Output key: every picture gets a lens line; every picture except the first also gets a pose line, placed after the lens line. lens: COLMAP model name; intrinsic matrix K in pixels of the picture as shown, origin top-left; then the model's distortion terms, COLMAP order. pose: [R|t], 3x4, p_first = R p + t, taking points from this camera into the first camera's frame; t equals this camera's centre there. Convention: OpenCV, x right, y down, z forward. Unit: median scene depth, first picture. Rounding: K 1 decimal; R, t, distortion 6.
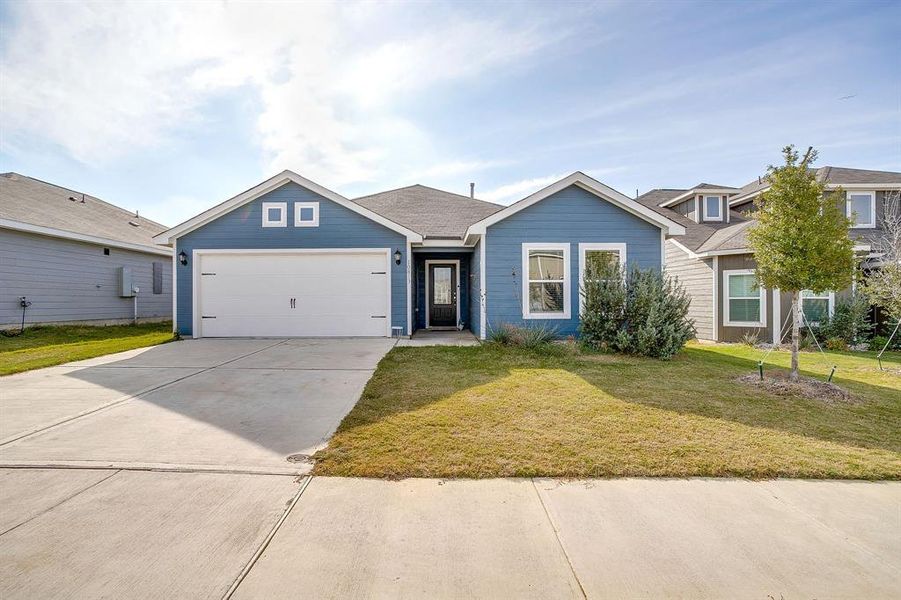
lens RADIAL K [[439.7, 0, 435.4], [0, 439.7, 299.2], [0, 0, 1]] dist [-0.023088, 0.002971]
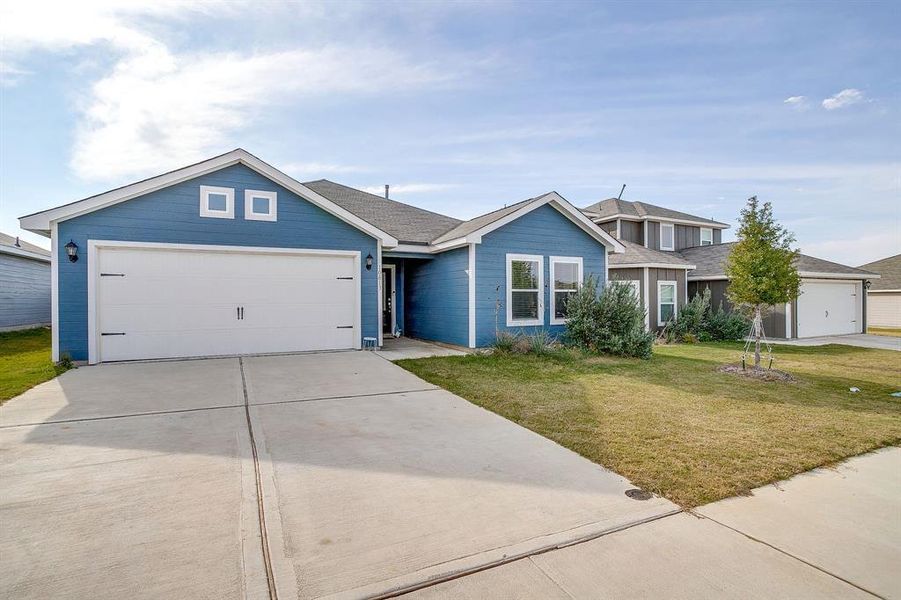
lens RADIAL K [[439.7, 0, 443.6], [0, 439.7, 299.7], [0, 0, 1]] dist [-0.023088, 0.002971]
pose [[0.898437, -0.000165, 0.439102, -0.344683], [-0.000212, 1.000000, 0.000811, -0.016685], [-0.439102, -0.000822, 0.898437, 0.108853]]
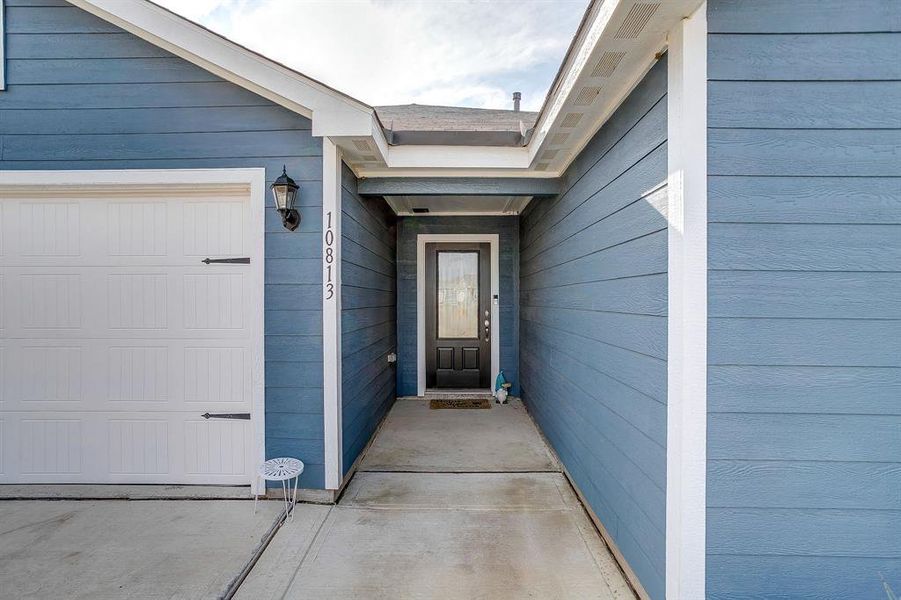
lens RADIAL K [[439.7, 0, 449.1], [0, 439.7, 294.1], [0, 0, 1]] dist [-0.023088, 0.002971]
pose [[0.999929, 0.004575, -0.010994, 0.015819], [-0.004622, 0.999981, -0.004185, -0.037673], [0.010975, 0.004236, 0.999931, 0.729099]]
